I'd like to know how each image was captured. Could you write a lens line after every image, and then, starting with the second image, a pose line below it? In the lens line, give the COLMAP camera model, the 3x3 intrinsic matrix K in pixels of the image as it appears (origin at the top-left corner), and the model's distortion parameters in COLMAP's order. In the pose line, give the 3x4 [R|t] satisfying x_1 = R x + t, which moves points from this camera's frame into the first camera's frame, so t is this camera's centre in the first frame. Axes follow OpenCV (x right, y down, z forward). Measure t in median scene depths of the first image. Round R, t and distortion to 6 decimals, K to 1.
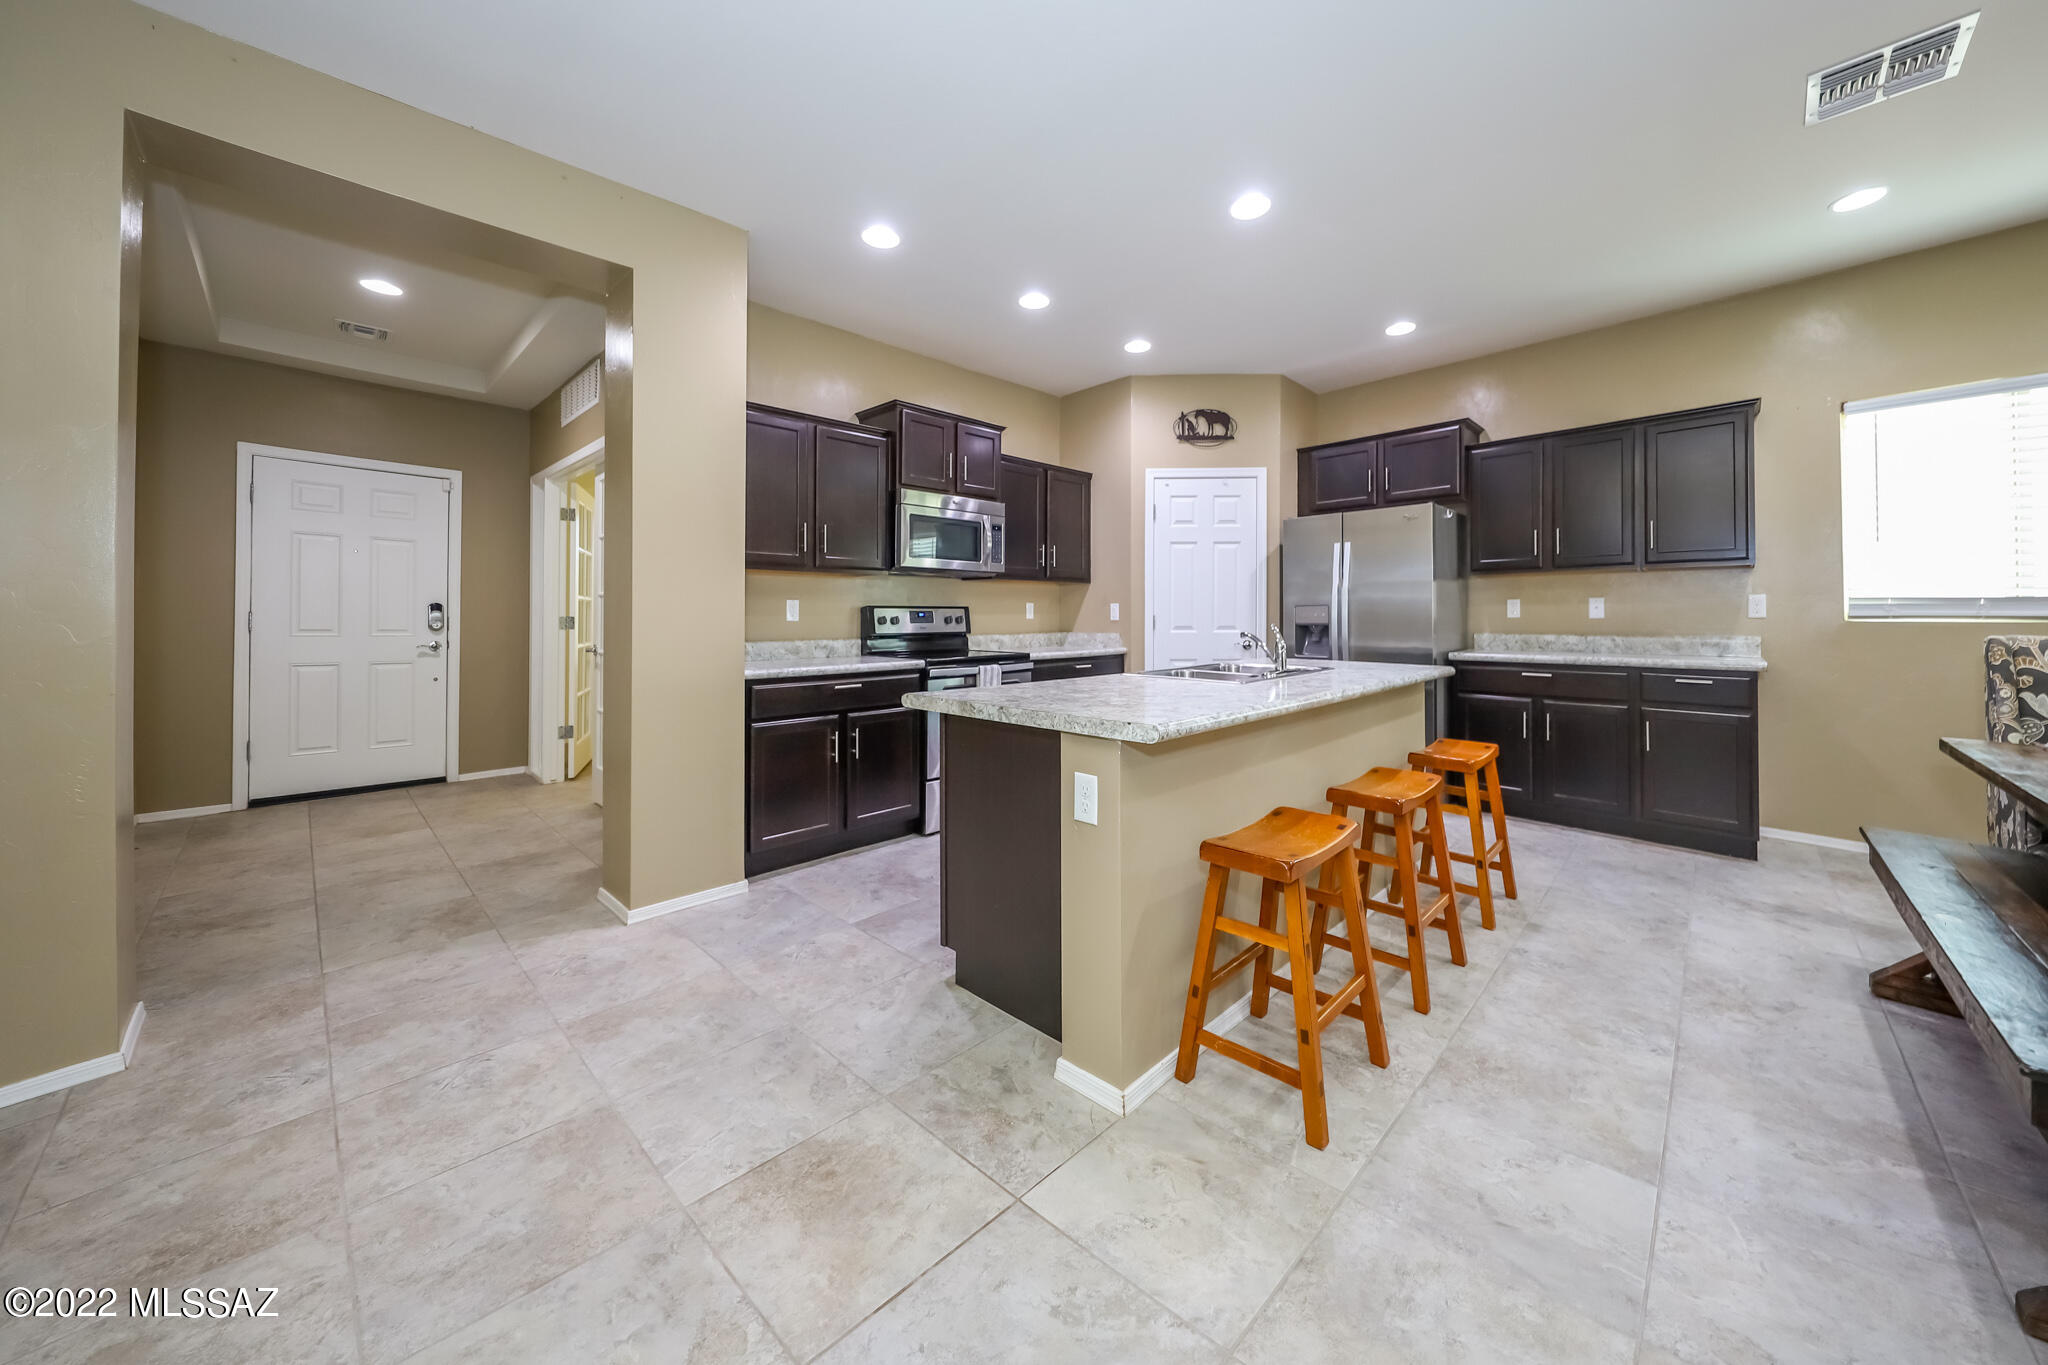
lens RADIAL K [[722.5, 0, 1021.7], [0, 722.5, 642.6], [0, 0, 1]] dist [-0.000435, -0.000008]
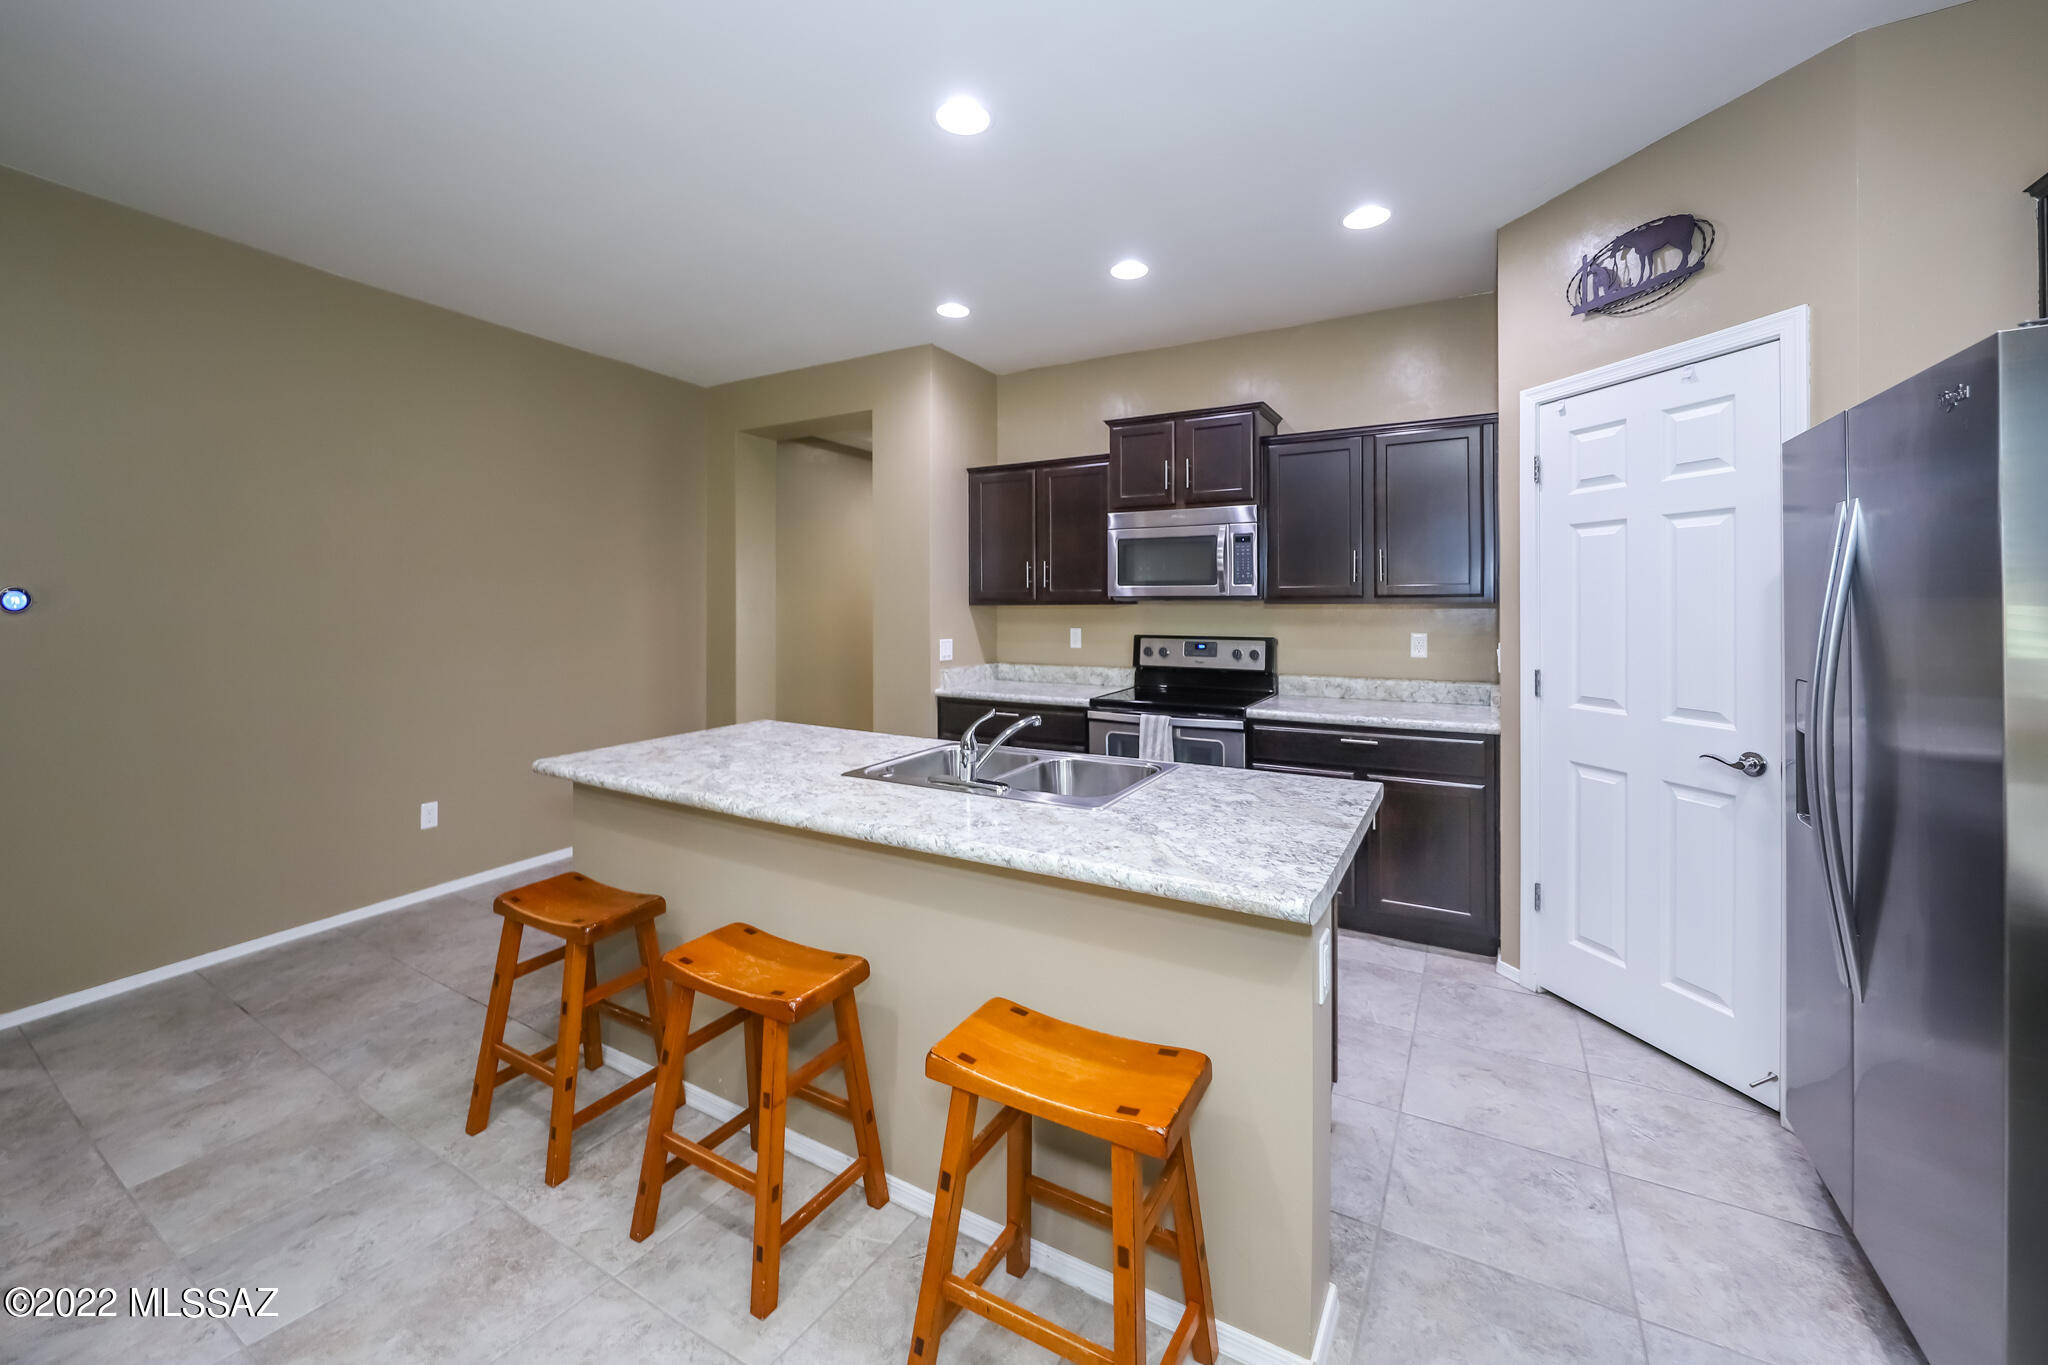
lens RADIAL K [[789.8, 0, 1027.1], [0, 789.8, 598.0], [0, 0, 1]] dist [-0.013316, -0.000359]
pose [[0.257426, -0.004985, -0.966285, 0.719693], [-0.036944, 0.999205, -0.014997, -0.075951], [0.965591, 0.039559, 0.257037, 0.575454]]
